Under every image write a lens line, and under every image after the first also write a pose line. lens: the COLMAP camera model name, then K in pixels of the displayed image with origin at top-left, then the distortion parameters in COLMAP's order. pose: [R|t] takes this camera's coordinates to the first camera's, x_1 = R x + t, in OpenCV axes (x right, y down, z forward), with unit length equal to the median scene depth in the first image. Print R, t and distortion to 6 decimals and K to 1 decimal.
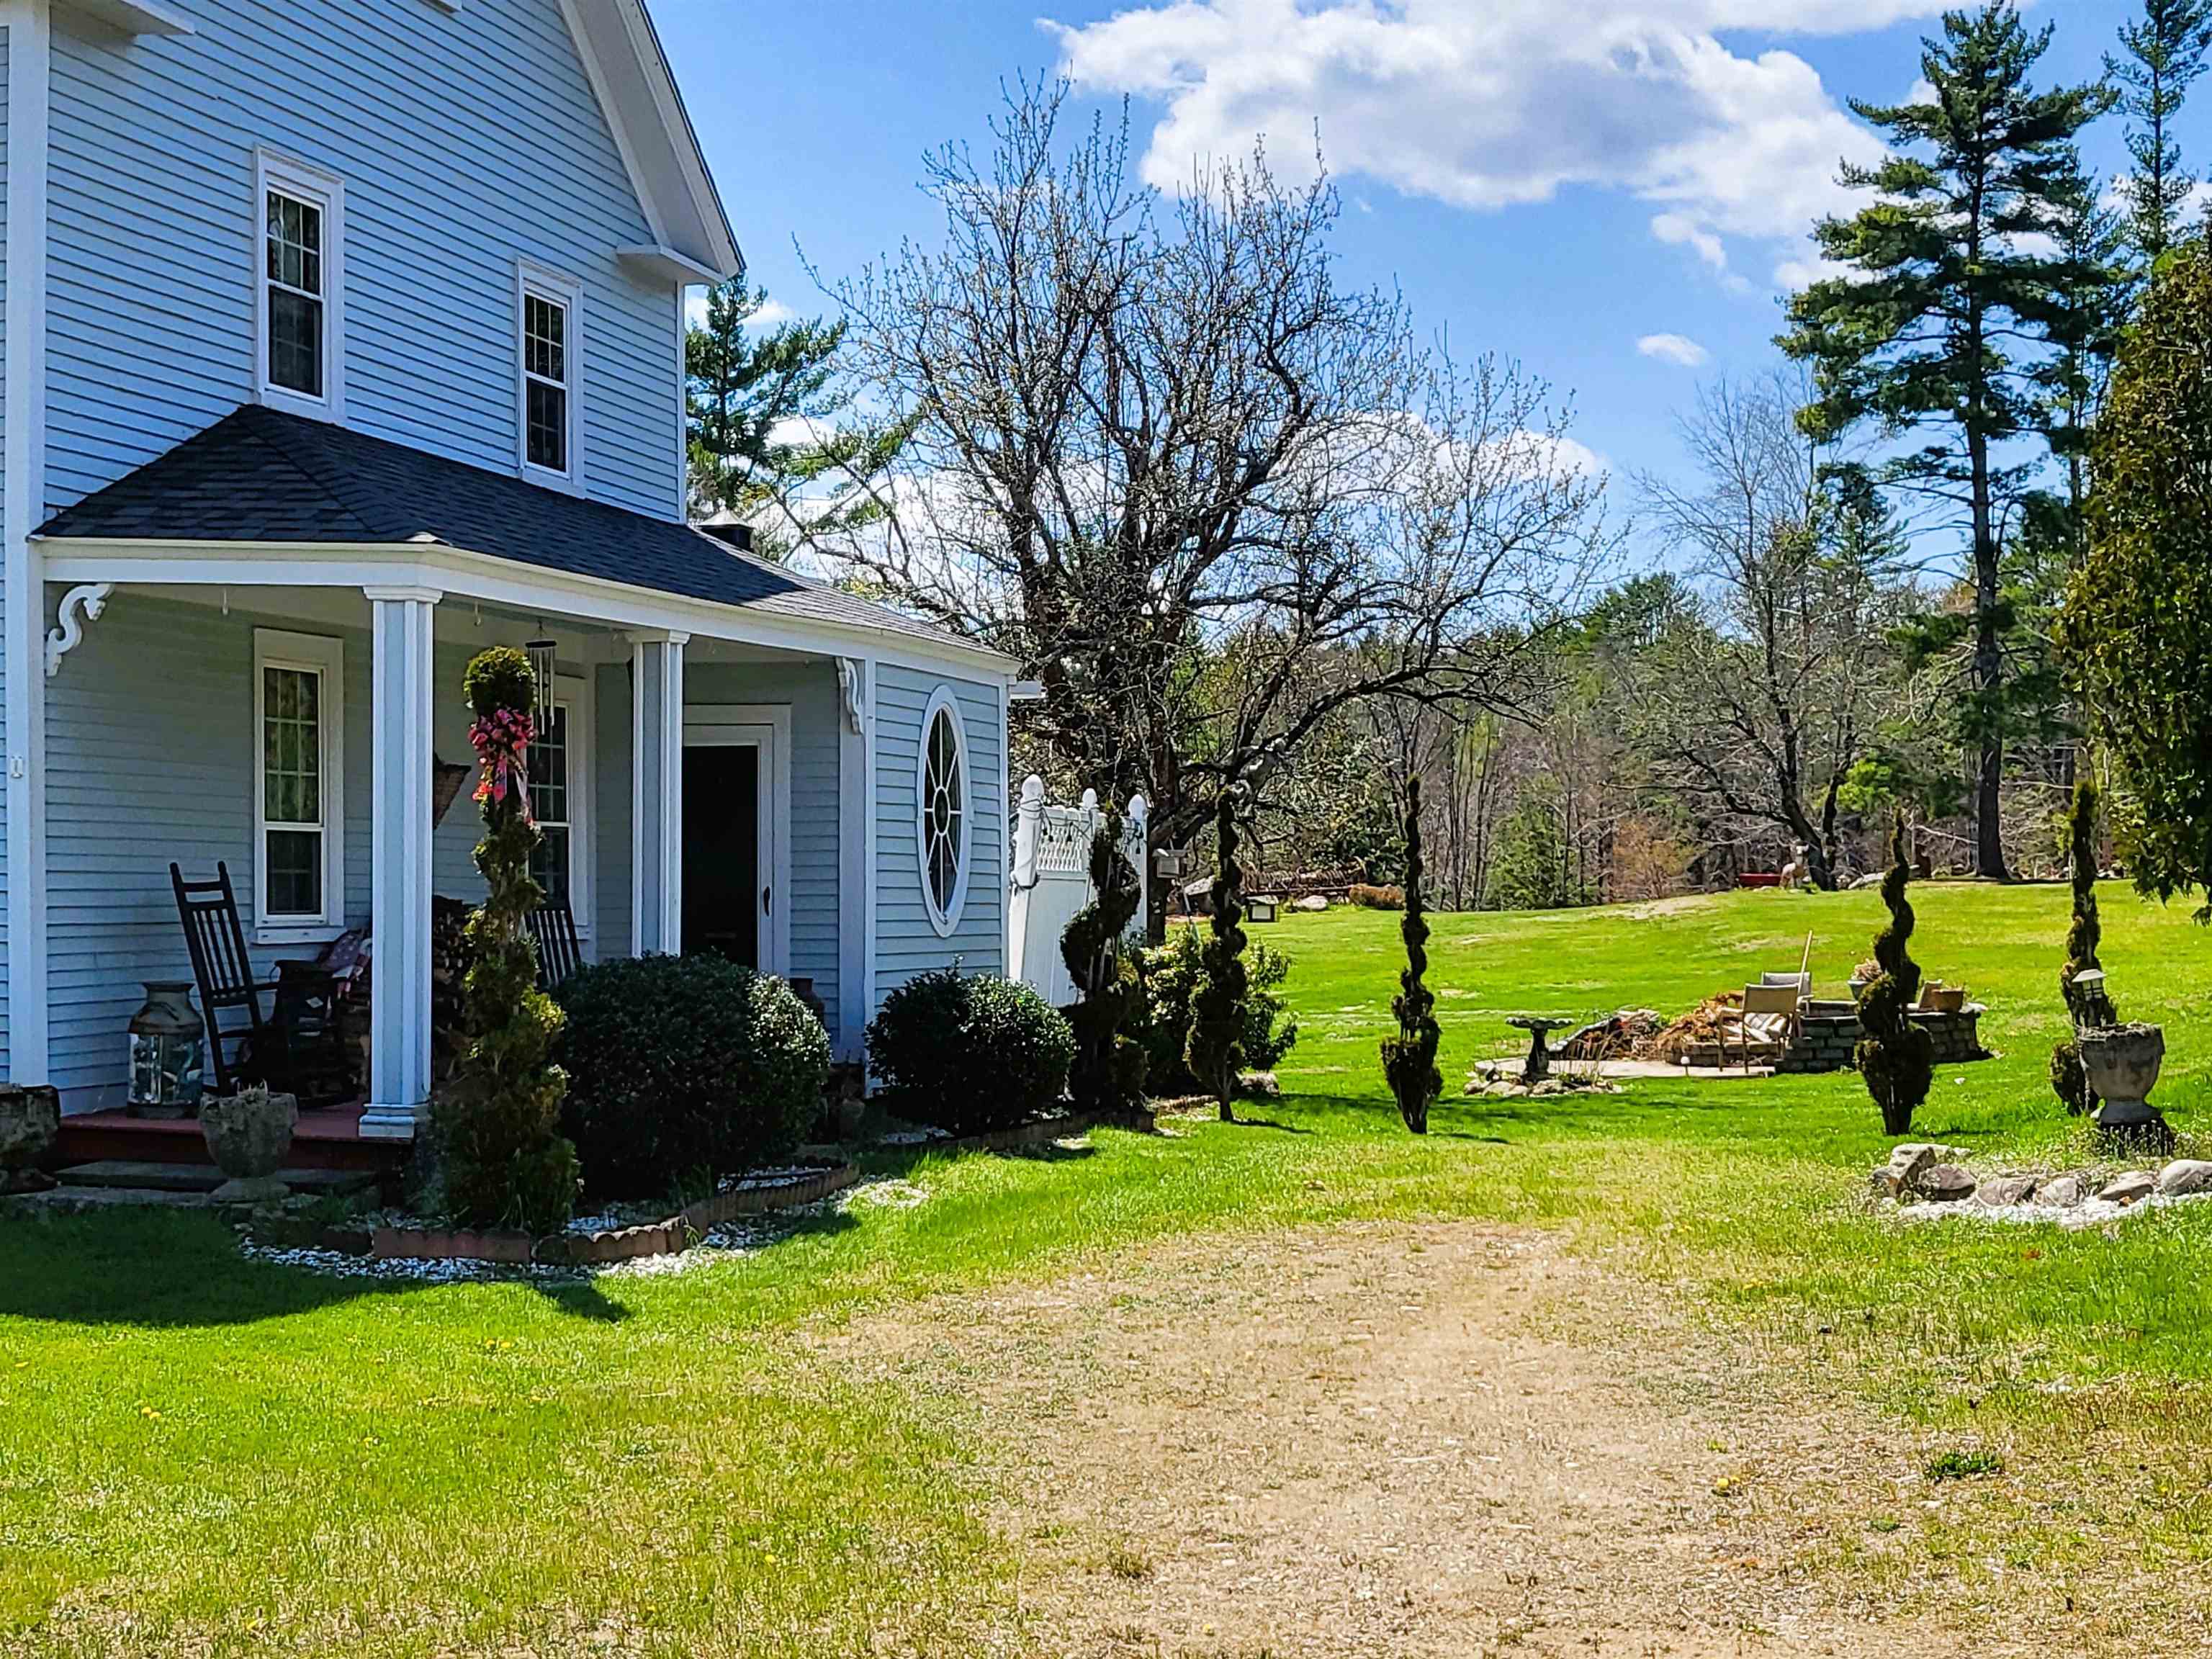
lens RADIAL K [[3372.4, 0, 1104.6], [0, 3372.4, 834.1], [0, 0, 1]] dist [0.238052, -1.259518]
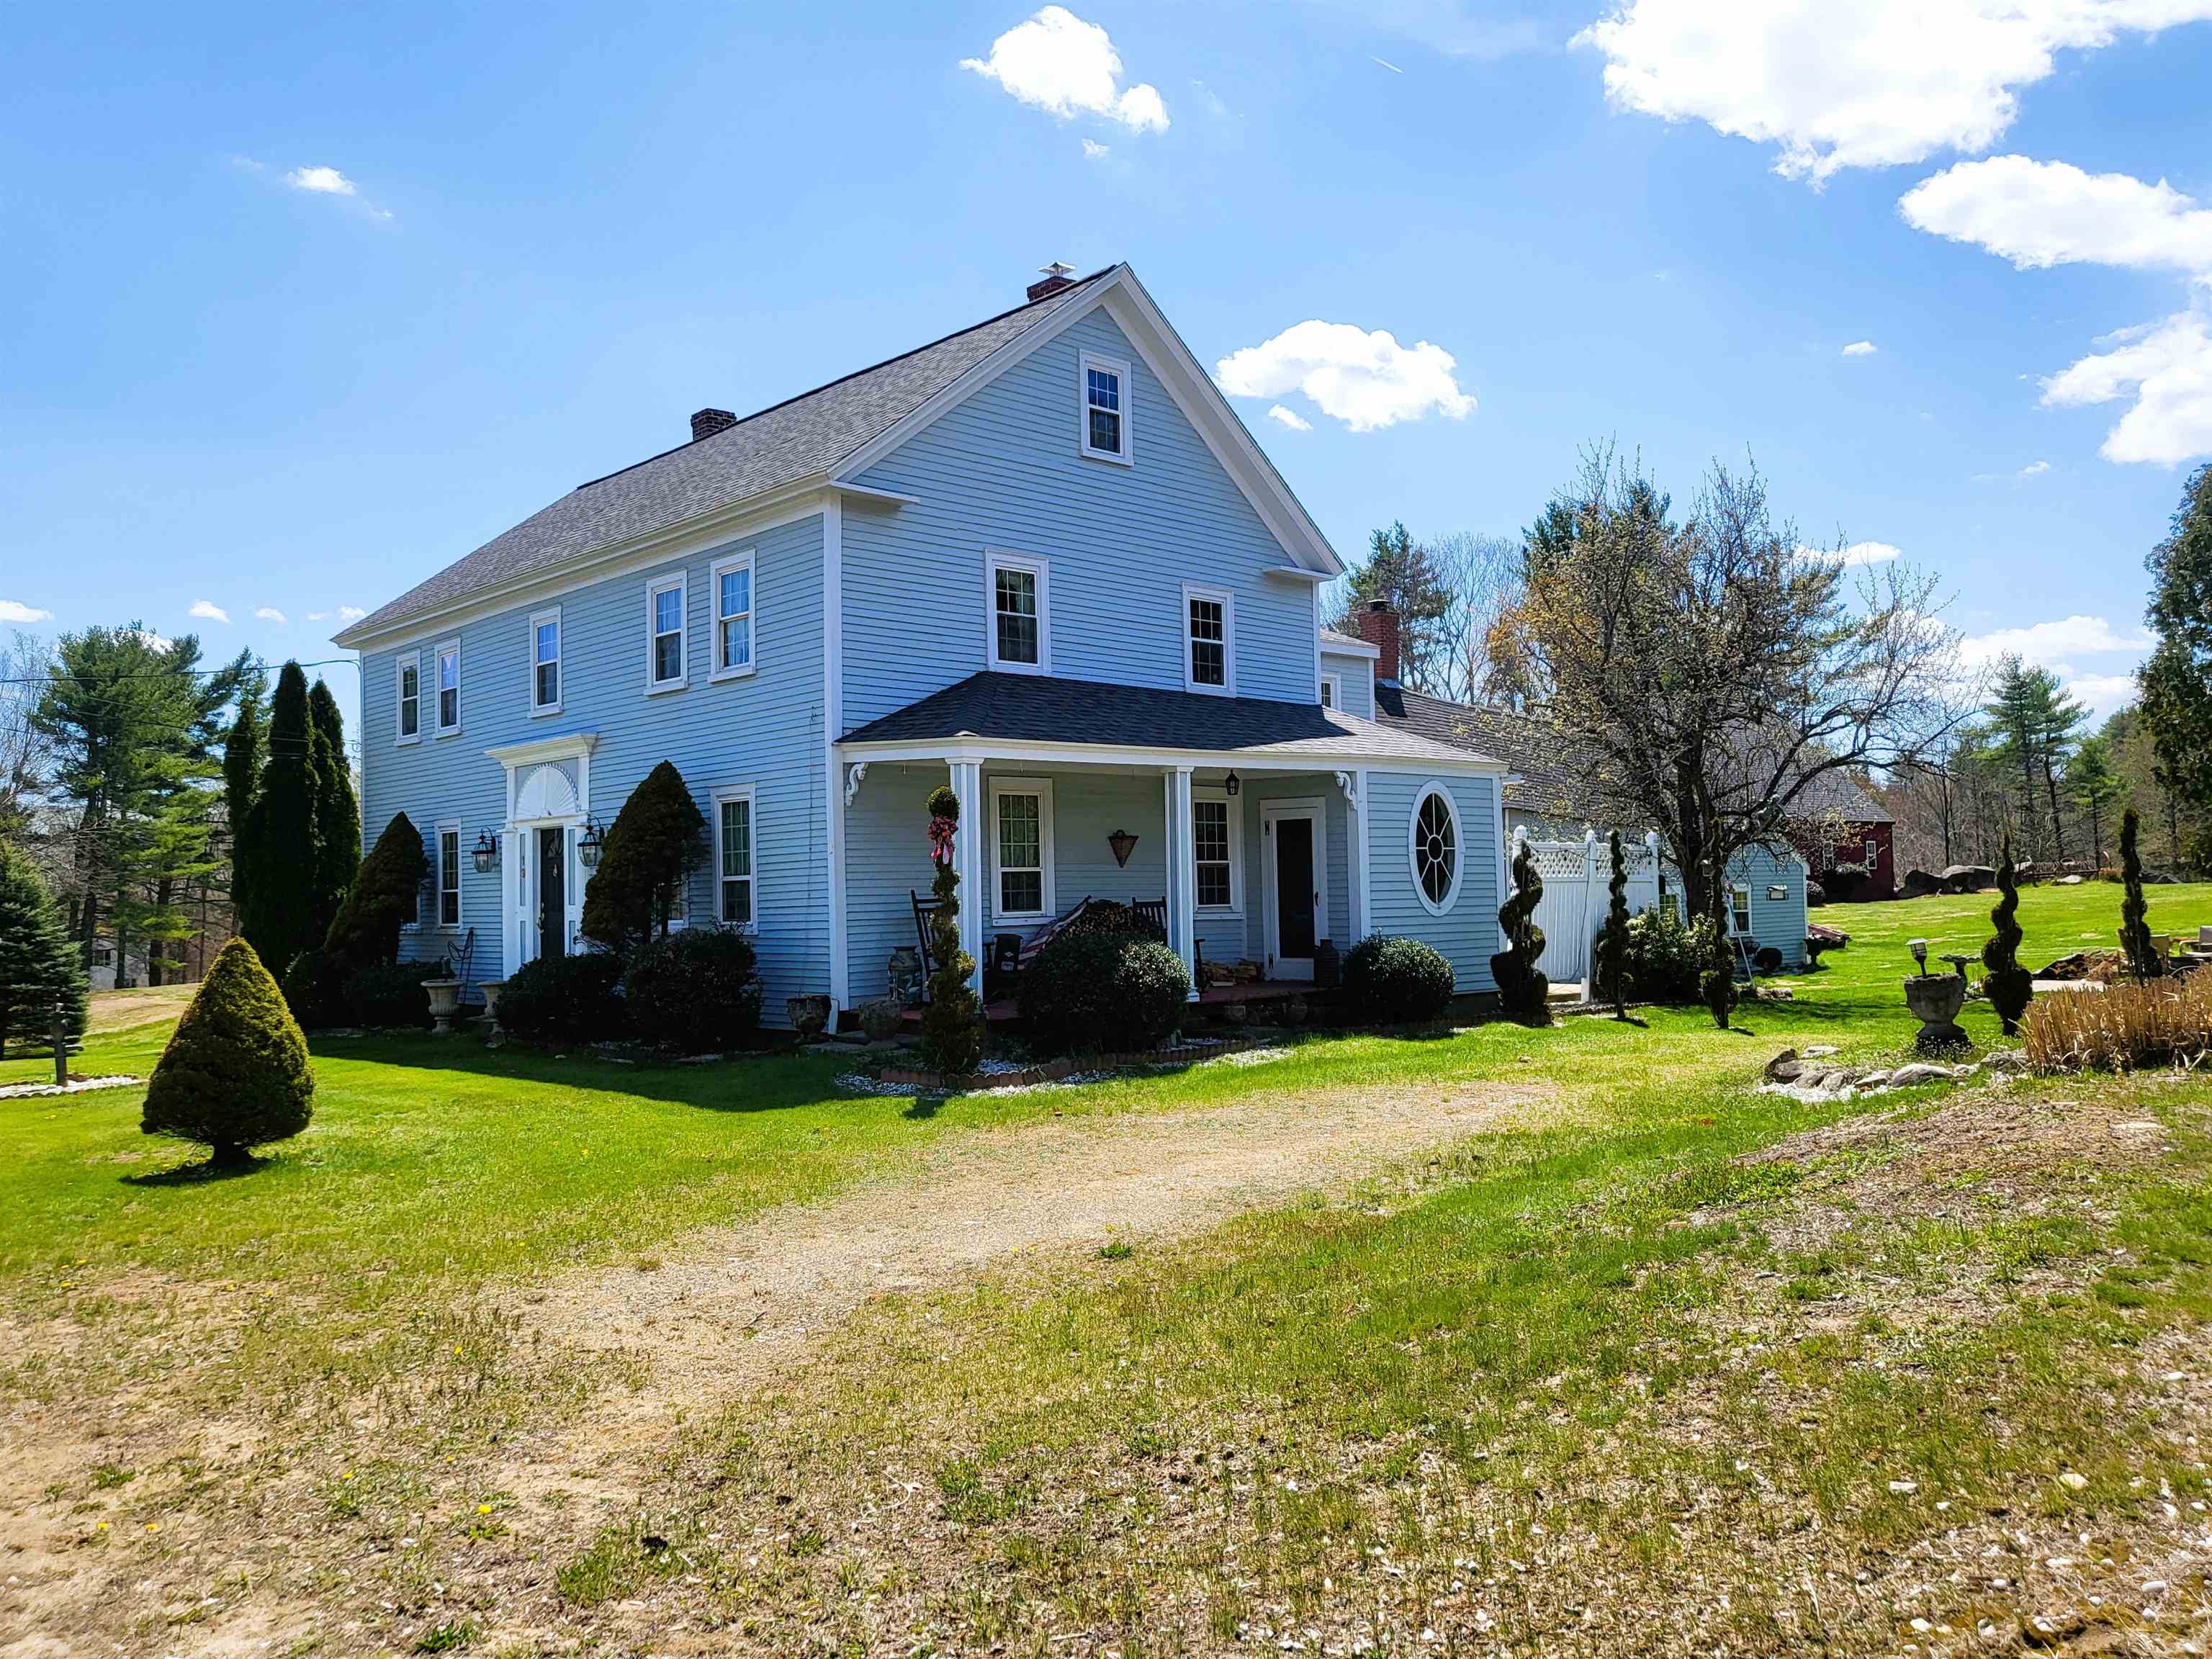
lens RADIAL K [[1686.1, 0, 1106.4], [0, 1686.1, 823.5], [0, 0, 1]] dist [0.007783, 0.001399]
pose [[0.863552, -0.035893, -0.502980, 0.322706], [0.027691, 0.999334, -0.023770, -0.004258], [0.503498, 0.006599, 0.863971, 0.128296]]
